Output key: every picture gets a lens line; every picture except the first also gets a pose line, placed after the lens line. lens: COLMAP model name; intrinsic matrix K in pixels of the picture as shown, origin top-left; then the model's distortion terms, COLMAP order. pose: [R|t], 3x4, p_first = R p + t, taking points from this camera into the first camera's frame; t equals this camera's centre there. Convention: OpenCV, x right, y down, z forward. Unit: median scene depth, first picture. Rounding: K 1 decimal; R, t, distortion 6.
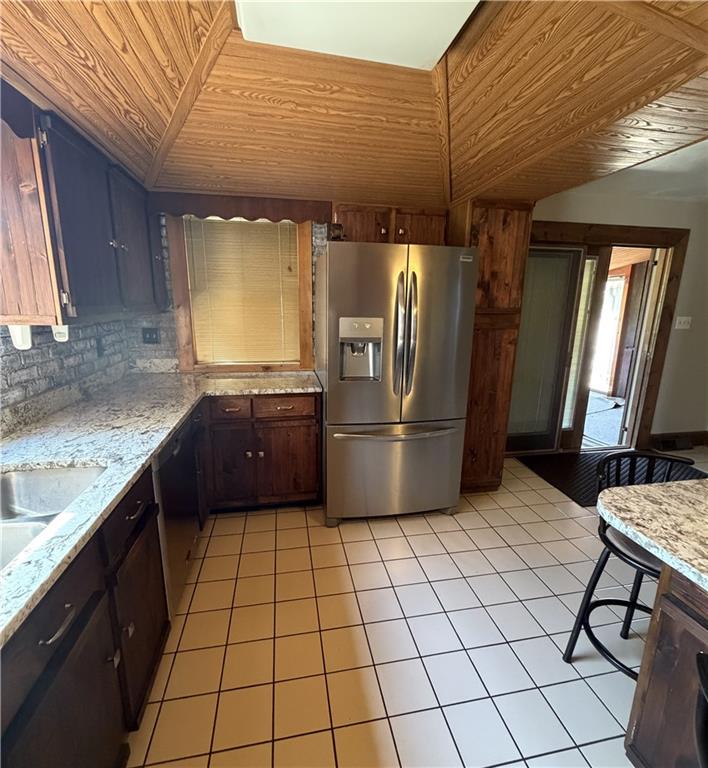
lens RADIAL K [[376.2, 0, 354.0], [0, 376.2, 384.0], [0, 0, 1]] dist [-0.000284, -0.000184]
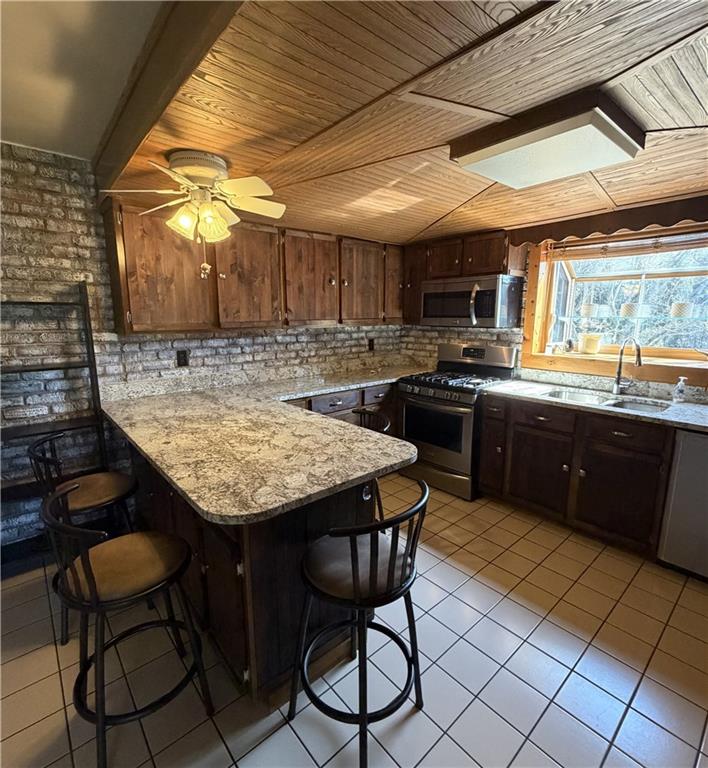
lens RADIAL K [[390.9, 0, 354.0], [0, 390.9, 384.0], [0, 0, 1]] dist [0.000842, -0.000021]
pose [[-0.862930, 0.076758, -0.499460, 0.982484], [-0.120599, 0.928553, 0.351064, -0.264126], [0.490722, 0.363178, -0.792019, 1.224061]]
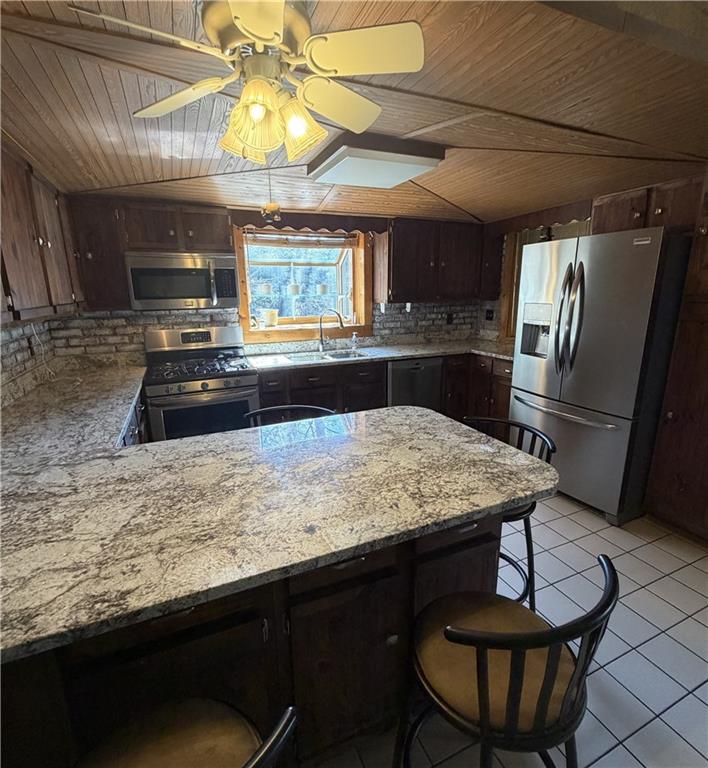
lens RADIAL K [[390.9, 0, 354.0], [0, 390.9, 384.0], [0, 0, 1]] dist [0.000842, -0.000021]
pose [[0.227308, 0.208855, -0.951163, 1.391868], [-0.193268, 0.966977, 0.166141, -0.023630], [0.954452, 0.146064, 0.260166, 0.166047]]
